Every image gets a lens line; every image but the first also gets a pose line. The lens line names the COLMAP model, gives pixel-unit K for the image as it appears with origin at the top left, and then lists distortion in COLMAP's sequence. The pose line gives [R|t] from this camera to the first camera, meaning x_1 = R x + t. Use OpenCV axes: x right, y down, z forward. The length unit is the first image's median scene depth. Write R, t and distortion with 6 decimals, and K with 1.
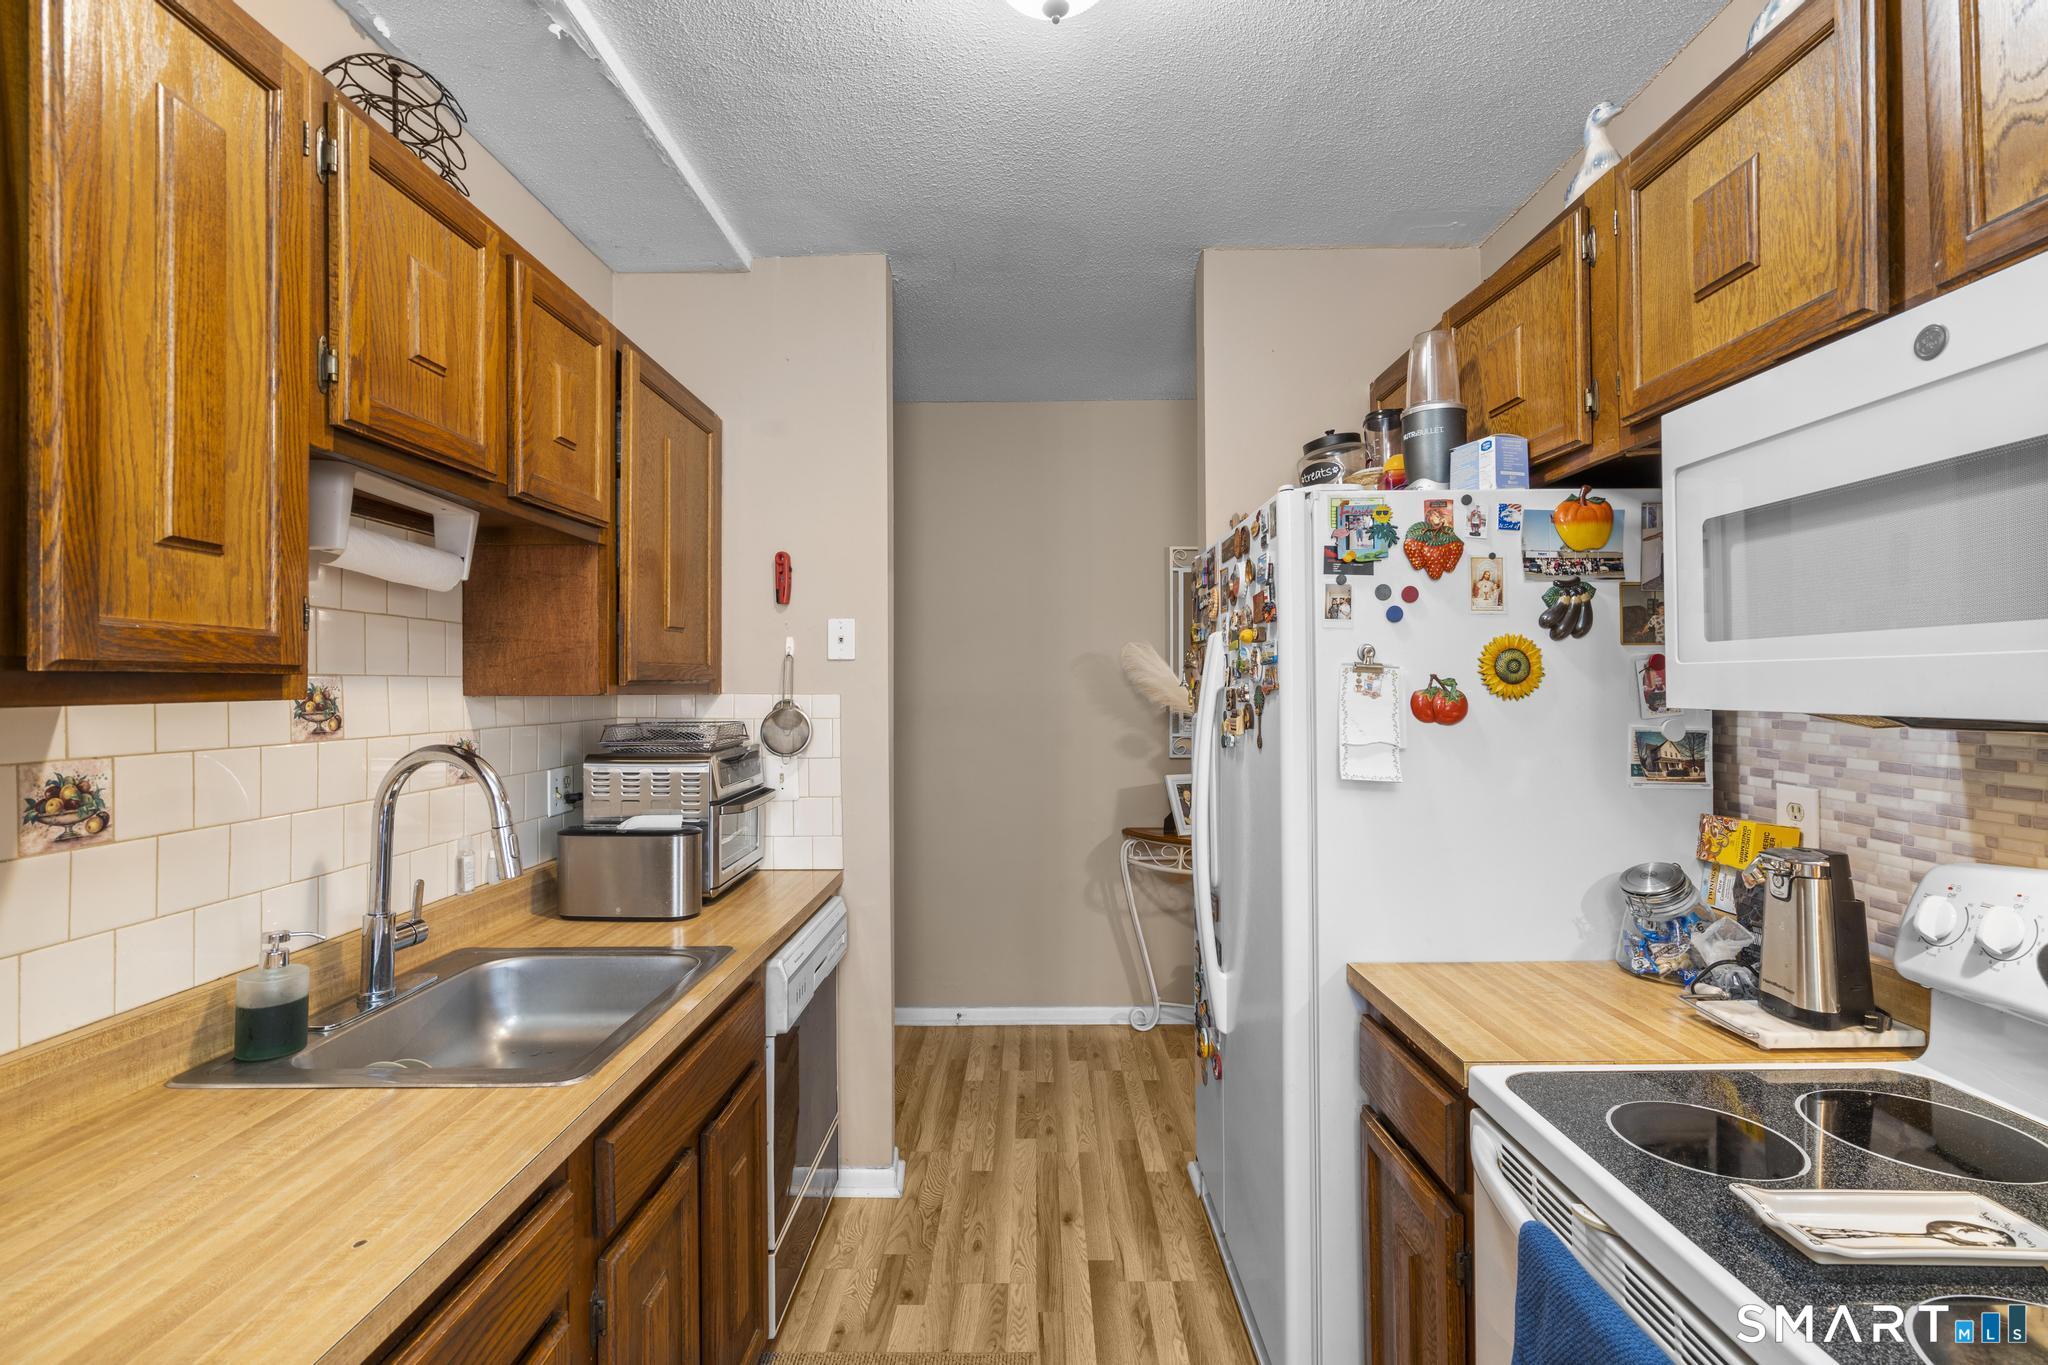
lens RADIAL K [[920.9, 0, 1023.1], [0, 920.9, 686.5], [0, 0, 1]] dist [-0.001749, 0.000419]
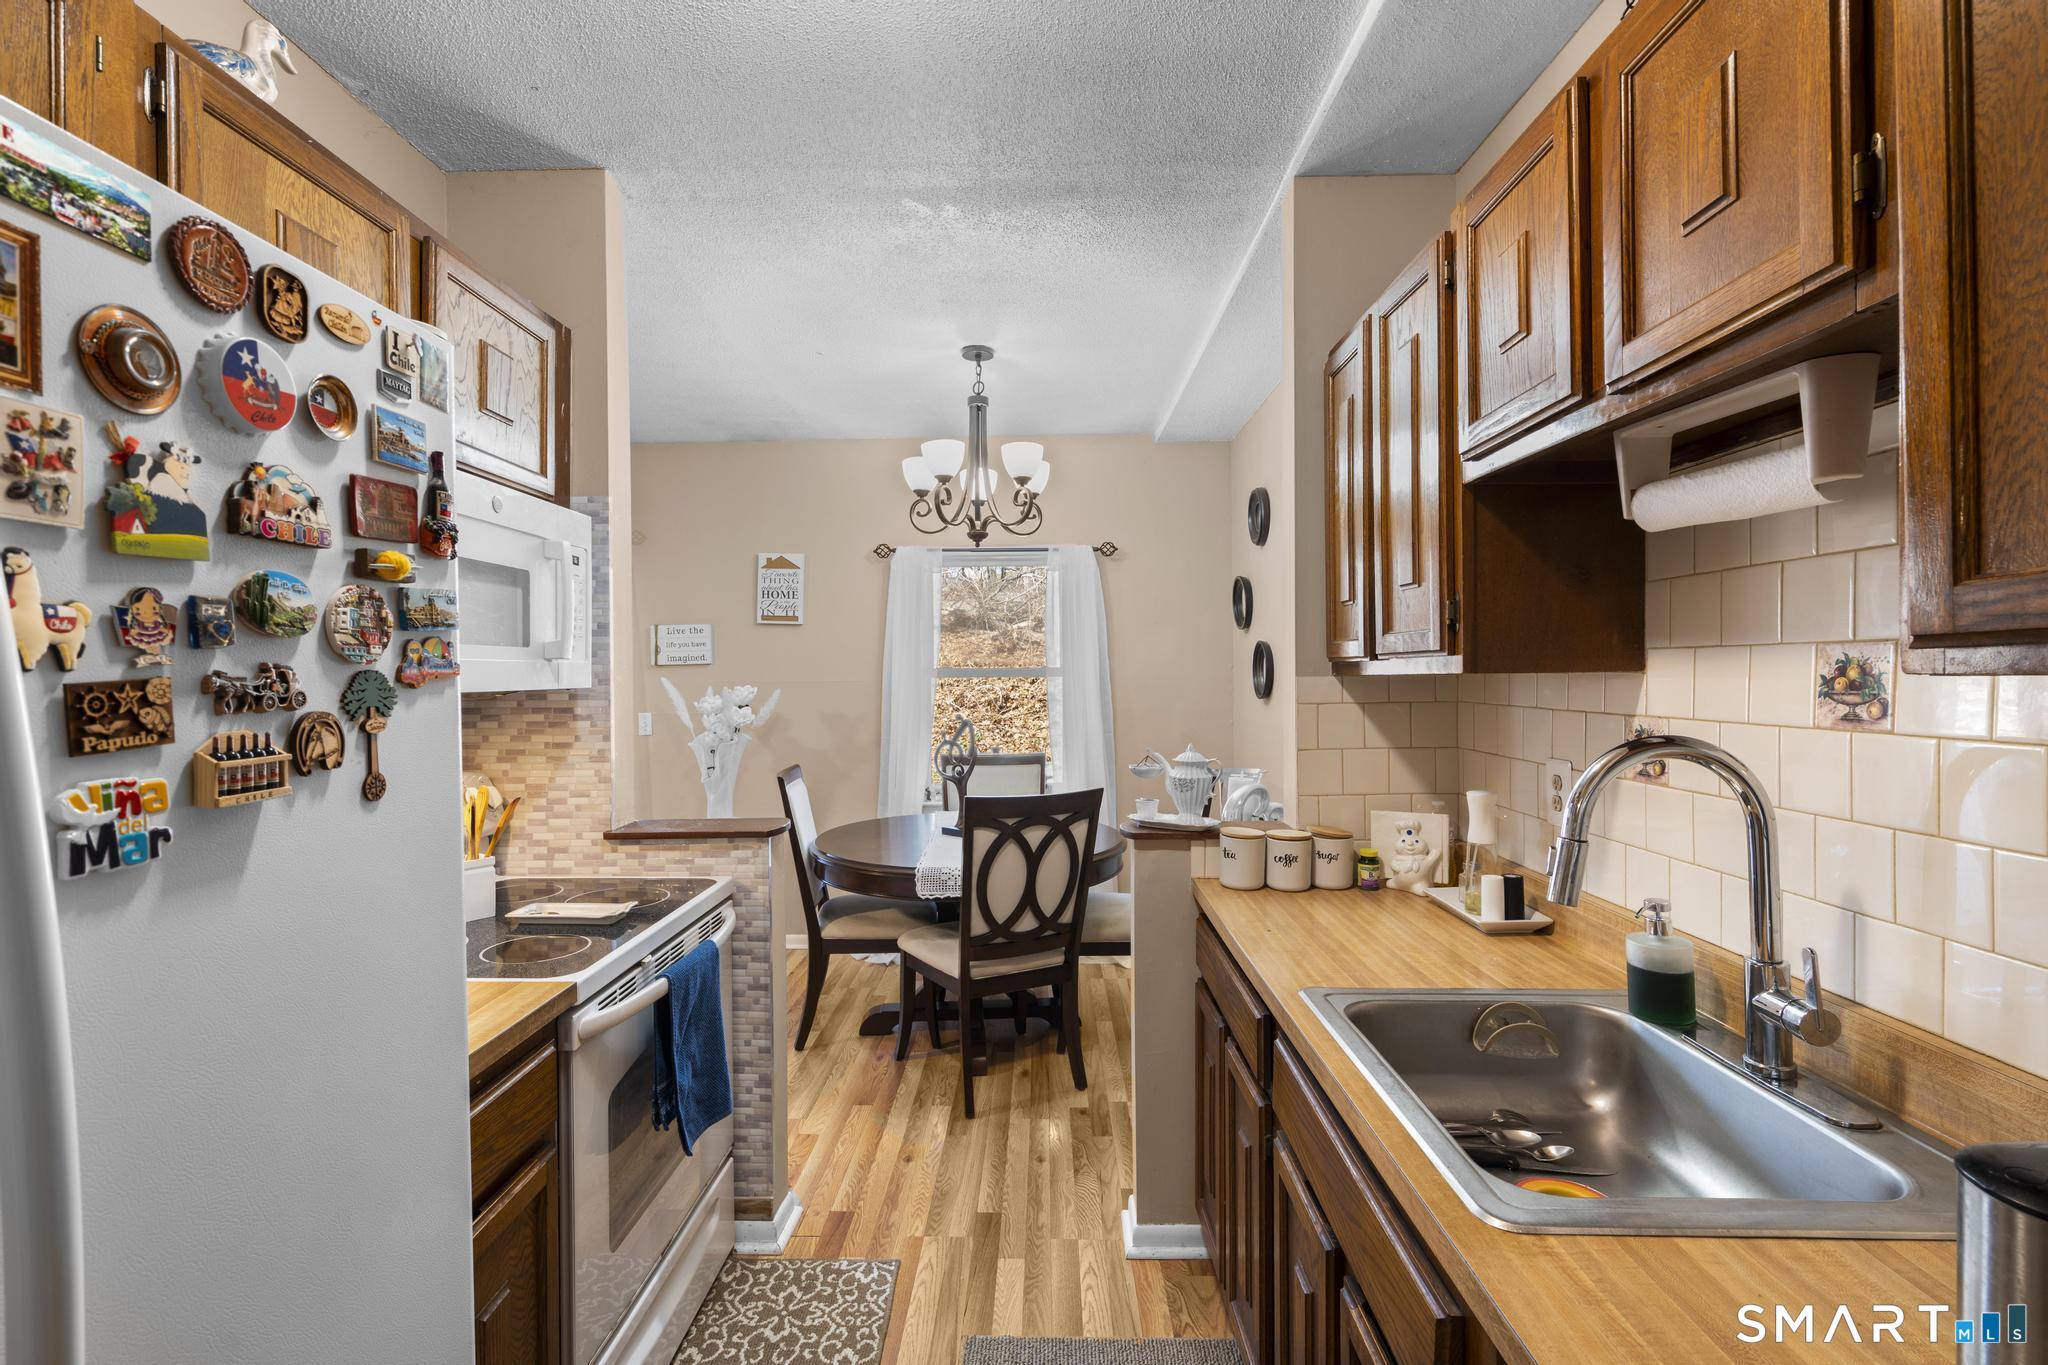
lens RADIAL K [[920.9, 0, 1023.1], [0, 920.9, 686.5], [0, 0, 1]] dist [-0.001749, 0.000419]
pose [[-0.999927, 0.010521, 0.005906, -0.127904], [0.010599, 0.999855, 0.013305, 0.008540], [-0.005766, 0.013367, -0.999894, 2.278435]]
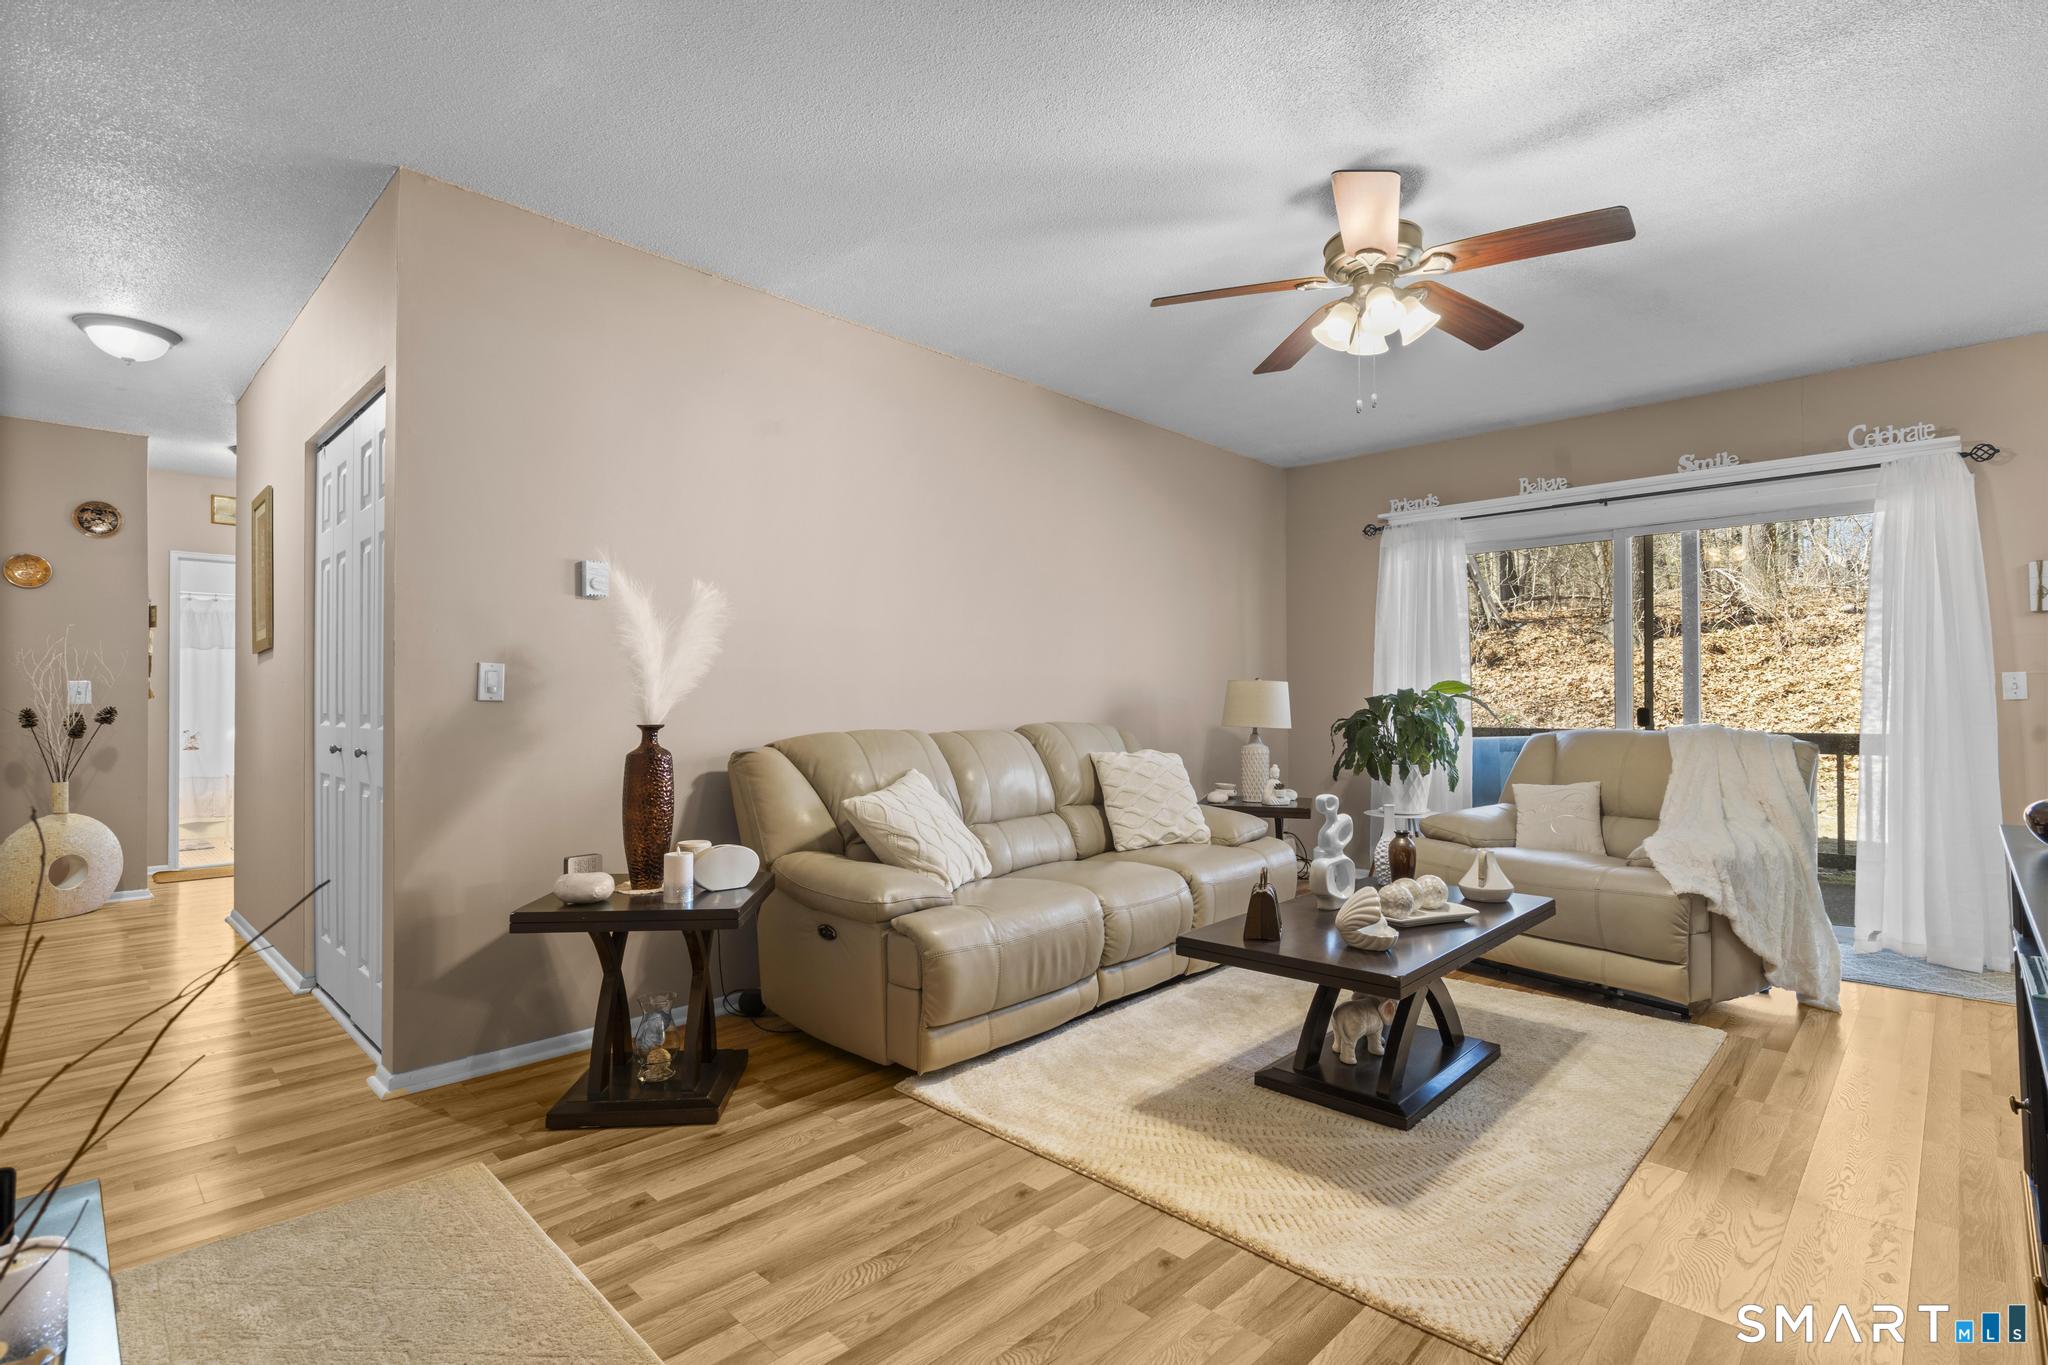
lens RADIAL K [[961.6, 0, 1022.2], [0, 961.6, 687.8], [0, 0, 1]] dist [-0.001713, 0.001902]
pose [[-0.727485, 0.013313, 0.685995, 1.803285], [0.003197, 0.999867, -0.016015, 0.262549], [-0.686116, -0.009457, -0.727430, 3.119309]]
